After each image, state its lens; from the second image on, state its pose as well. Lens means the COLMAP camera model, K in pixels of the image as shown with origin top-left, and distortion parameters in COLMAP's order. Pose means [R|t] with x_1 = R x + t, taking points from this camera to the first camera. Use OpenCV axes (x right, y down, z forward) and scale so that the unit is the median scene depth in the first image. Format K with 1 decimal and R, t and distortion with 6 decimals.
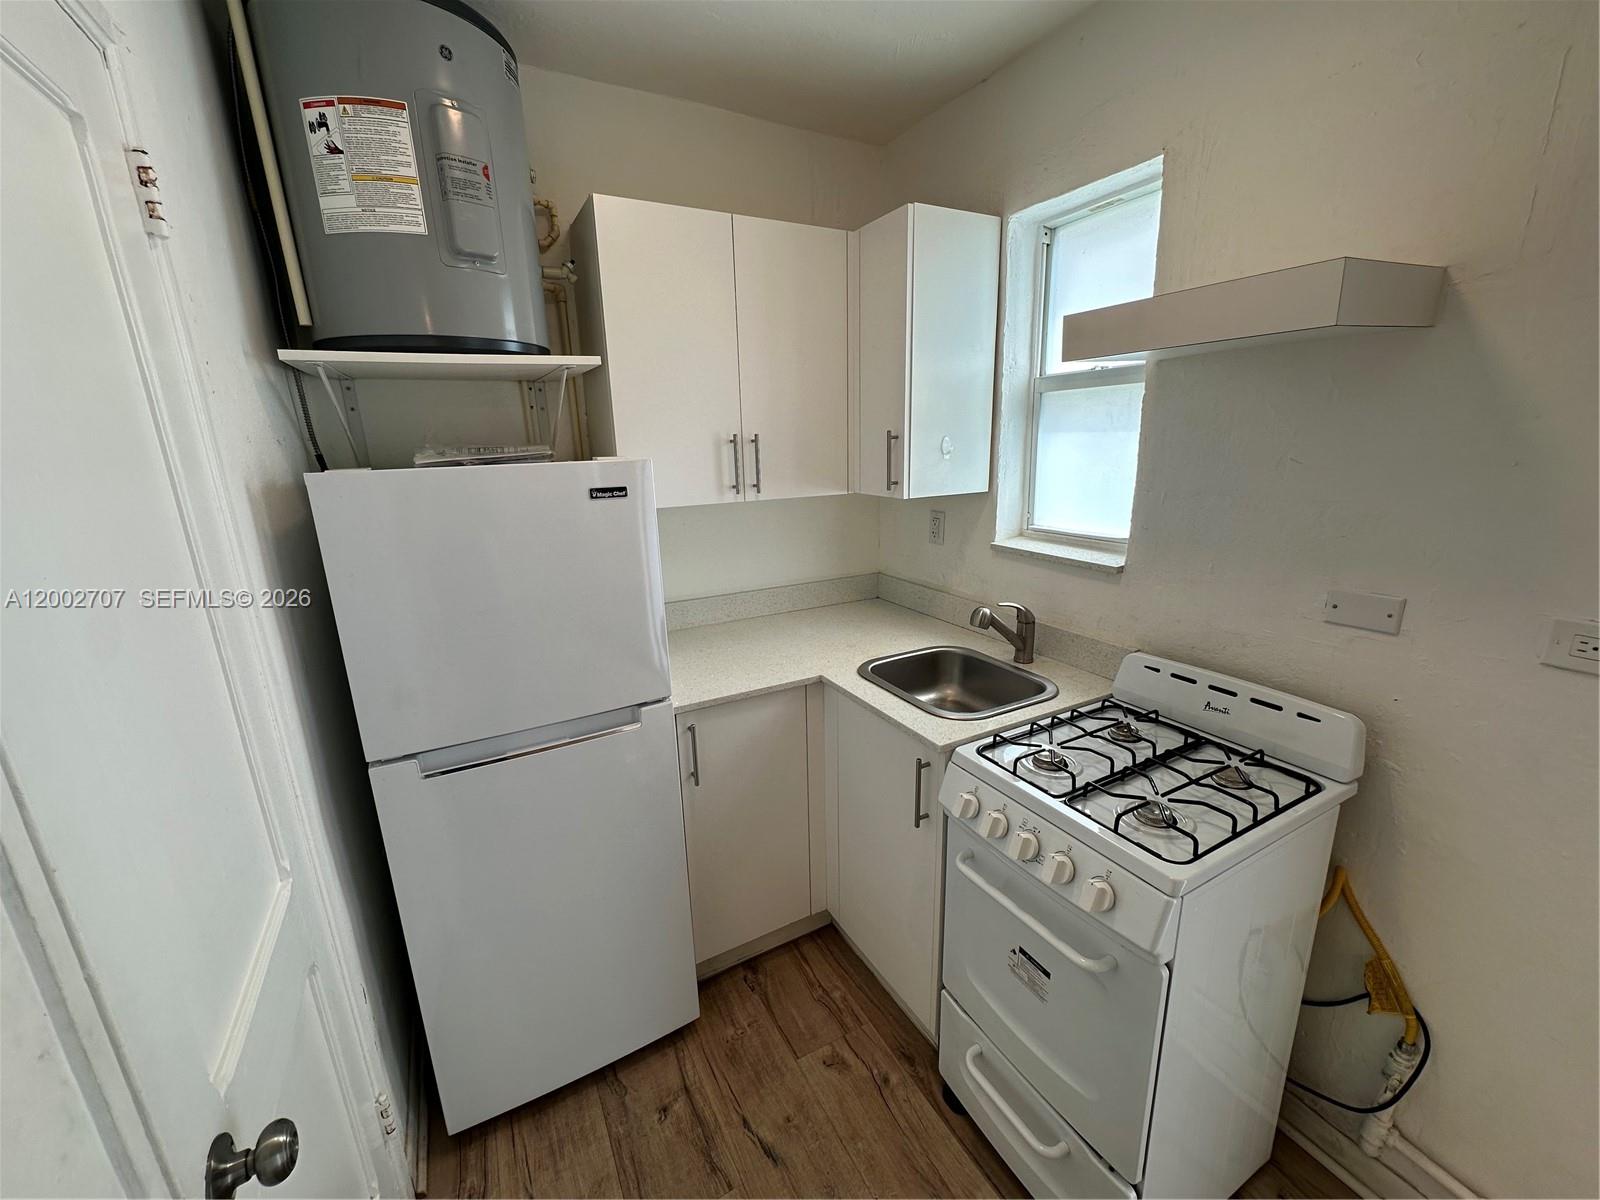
lens RADIAL K [[640.2, 0, 801.4], [0, 640.2, 598.2], [0, 0, 1]] dist [0.000225, 0.000265]
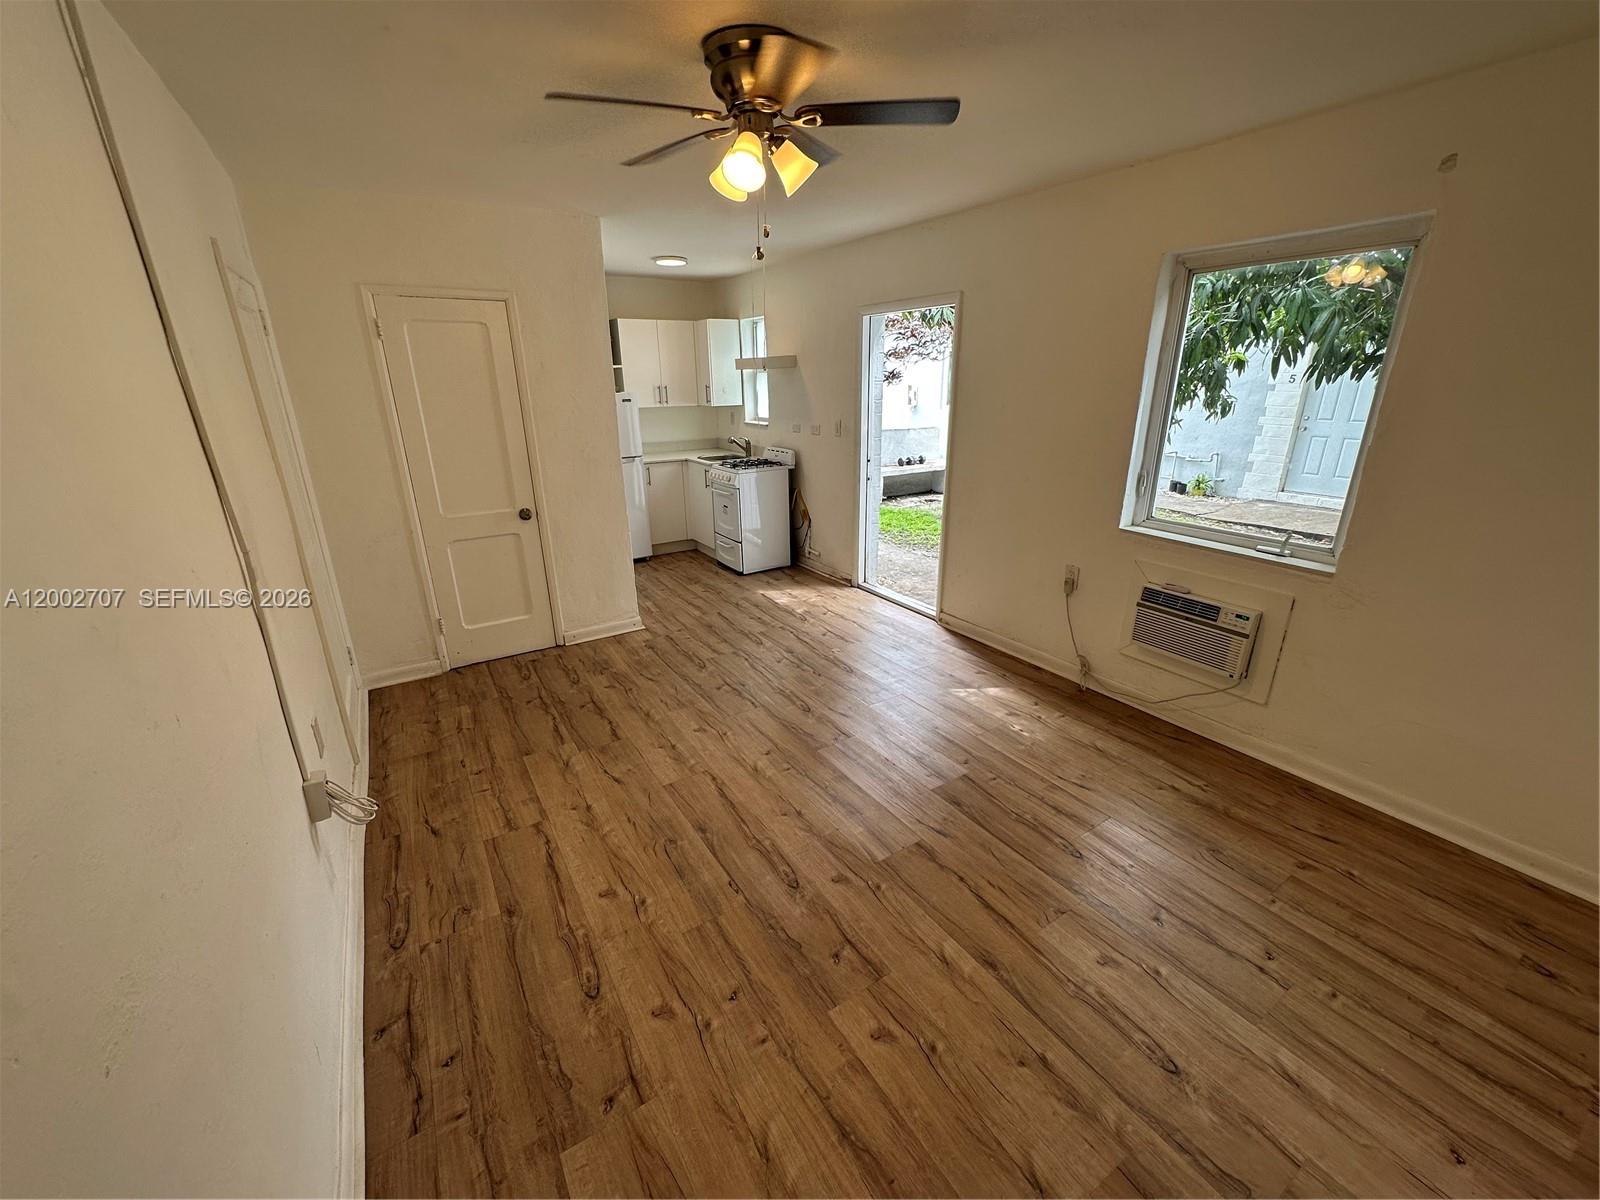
lens RADIAL K [[640.2, 0, 799.0], [0, 640.2, 593.5], [0, 0, 1]] dist [0.000225, 0.000265]
pose [[0.997576, -0.007387, 0.069196, 0.411685], [0.001885, 0.996853, 0.079252, 0.602887], [-0.069564, -0.078930, 0.994450, -2.640829]]
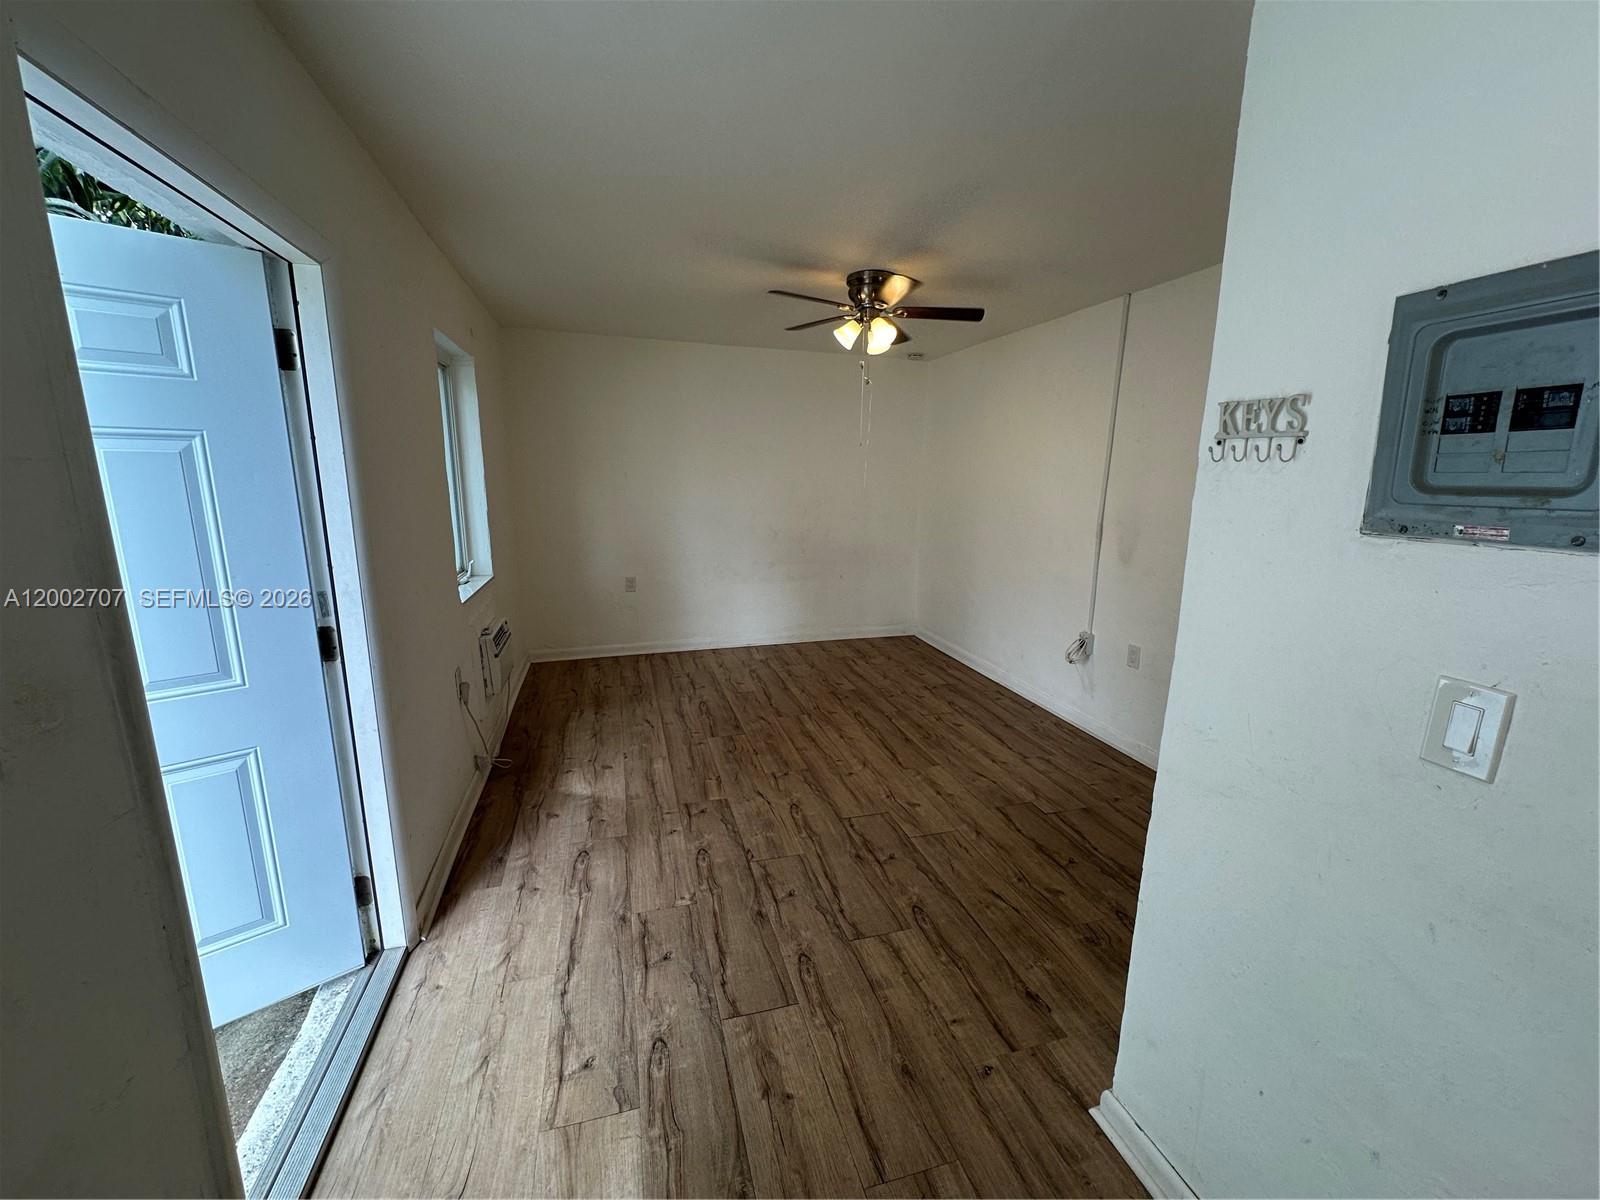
lens RADIAL K [[640.2, 0, 802.8], [0, 640.2, 593.7], [0, 0, 1]] dist [0.000225, 0.000265]
pose [[-0.978302, -0.024425, 0.205739, 0.197755], [0.064948, 0.906818, 0.416489, -0.152575], [-0.196740, 0.420814, -0.885556, 0.622994]]
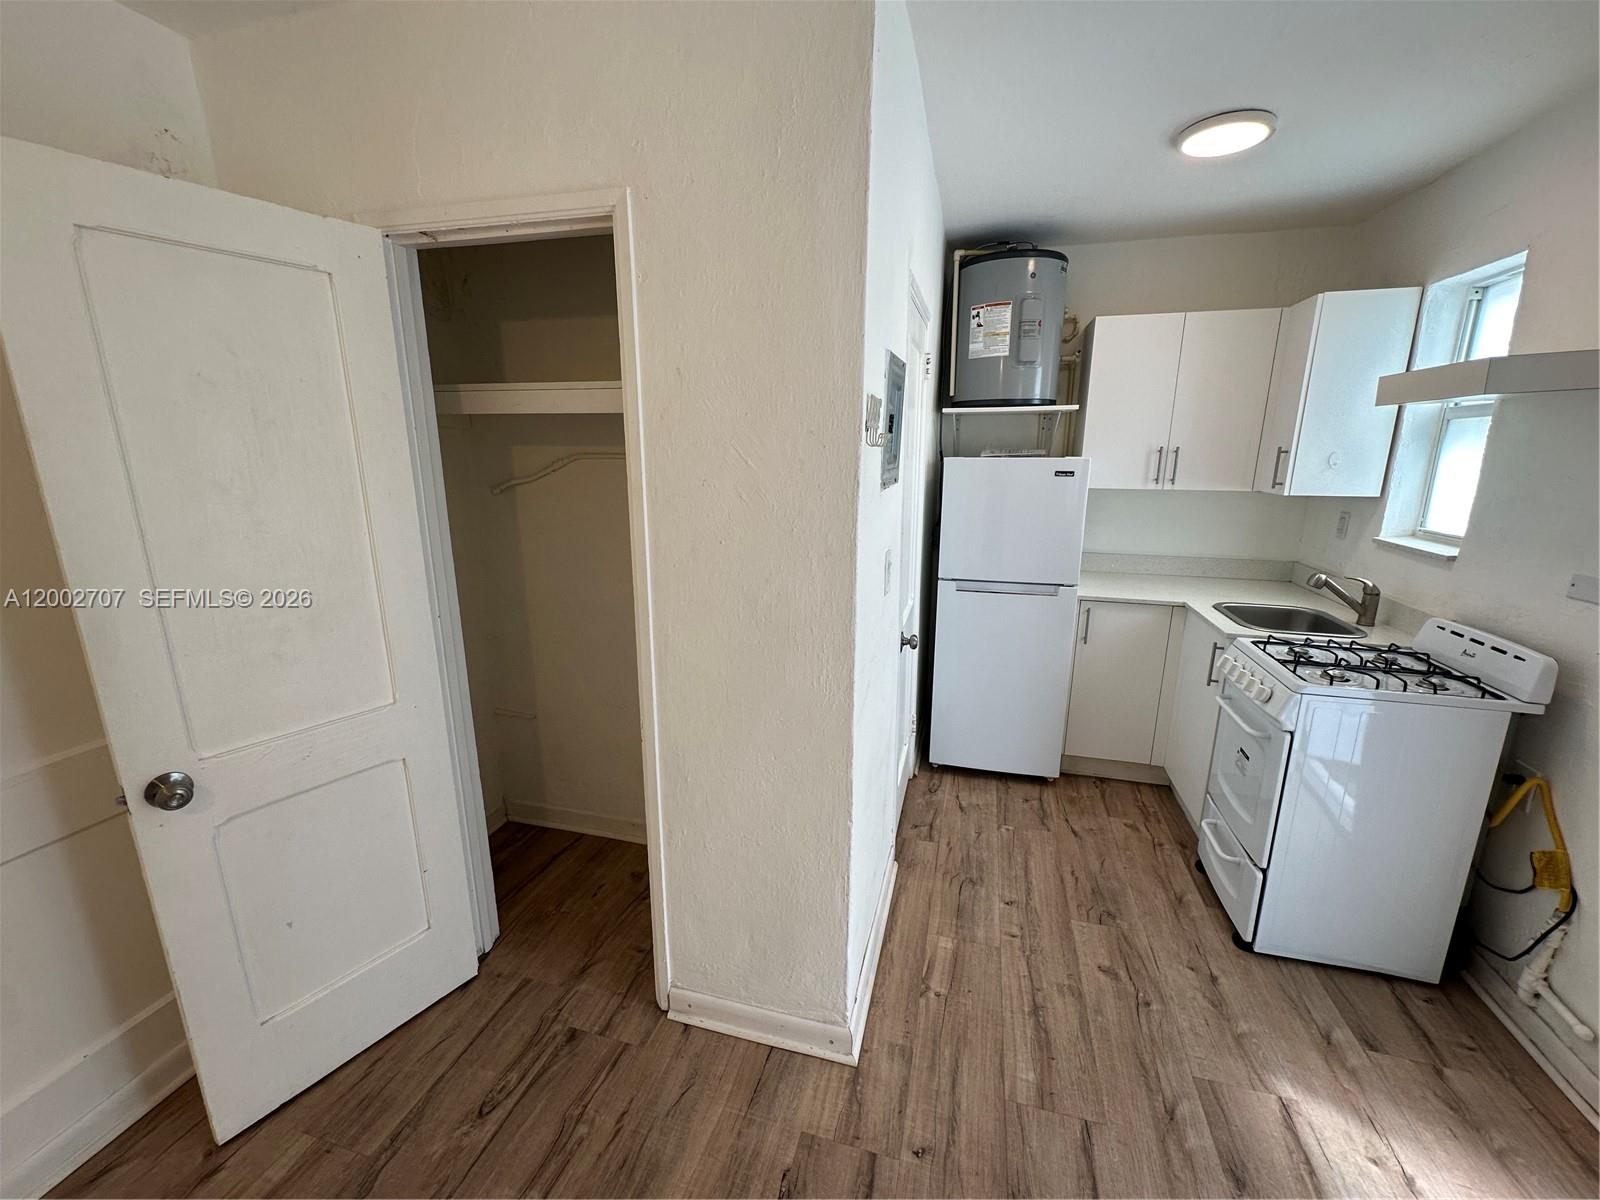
lens RADIAL K [[640.2, 0, 801.3], [0, 640.2, 599.8], [0, 0, 1]] dist [0.000225, 0.000265]
pose [[0.716672, 0.187847, -0.671636, 0.430872], [-0.191407, 0.979041, 0.069581, 0.195268], [0.670630, 0.078689, 0.737607, -0.819717]]
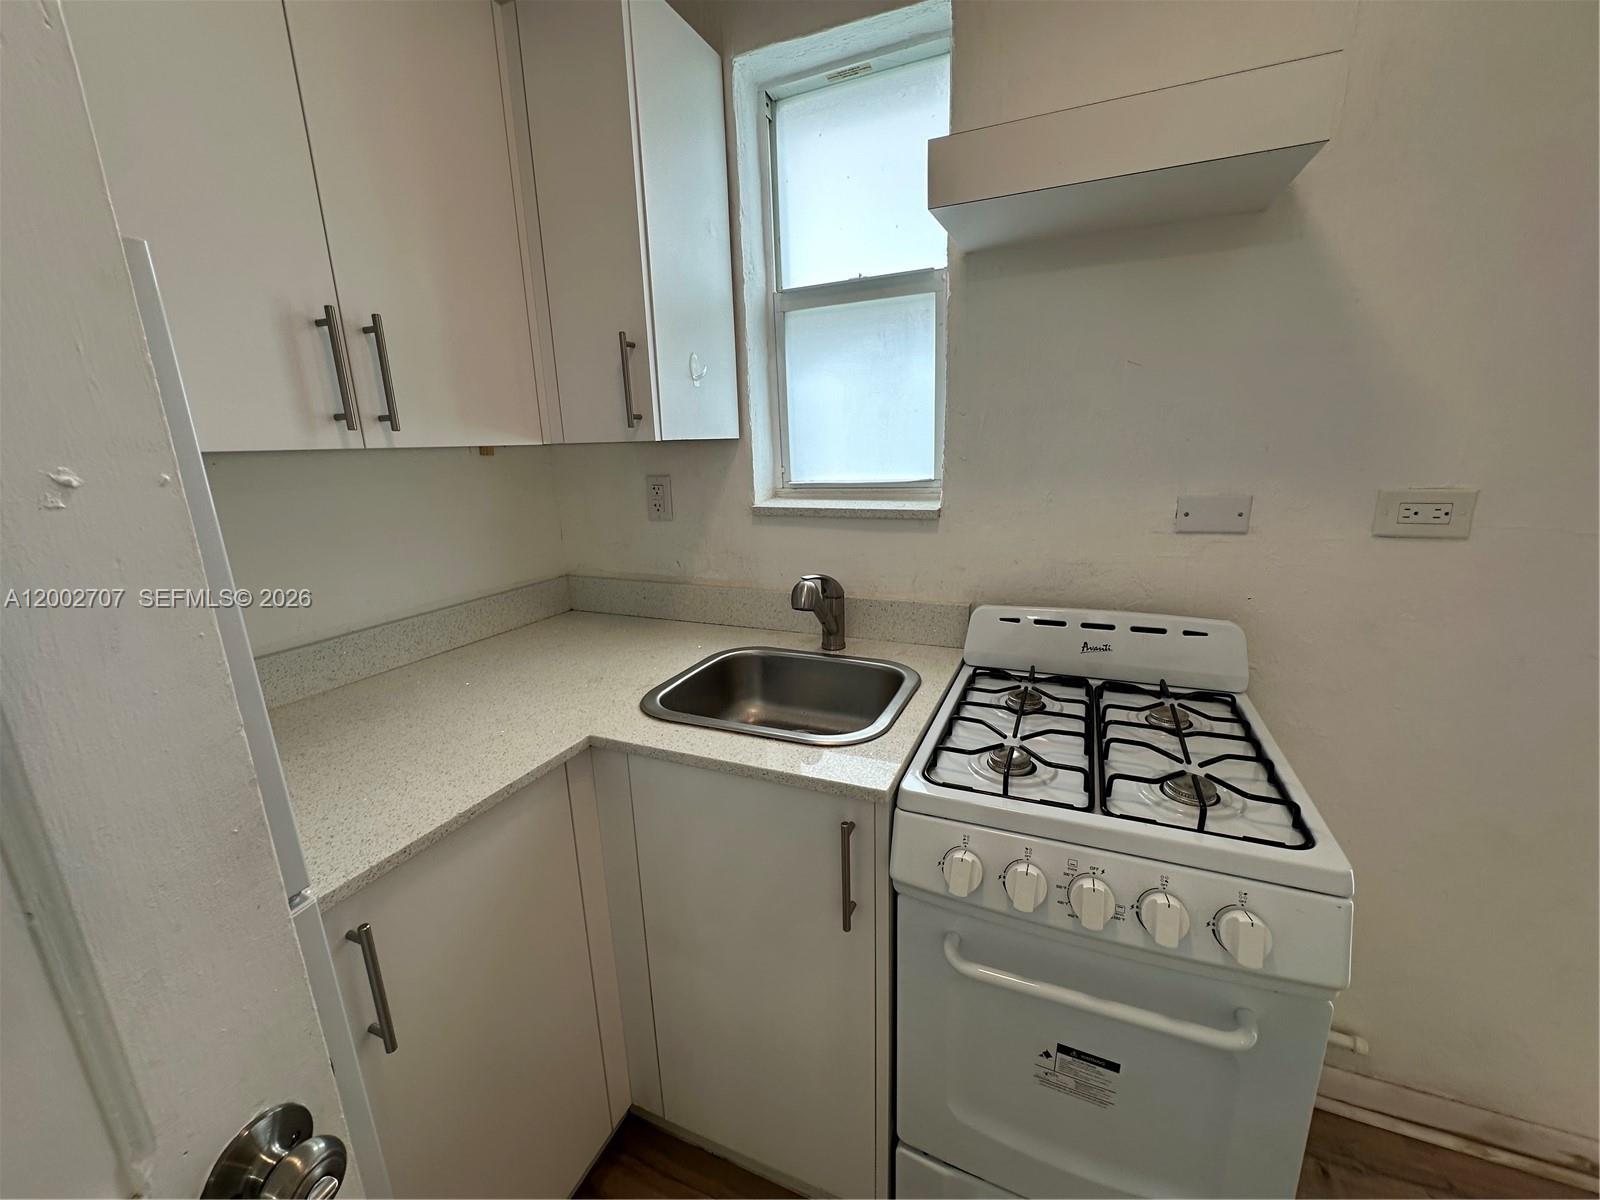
lens RADIAL K [[640.2, 0, 800.9], [0, 640.2, 599.3], [0, 0, 1]] dist [0.000225, 0.000265]
pose [[0.789252, -0.145810, 0.596507, -0.155099], [0.161351, 0.986510, 0.027655, 0.013799], [-0.592492, 0.074420, 0.802132, 0.435166]]
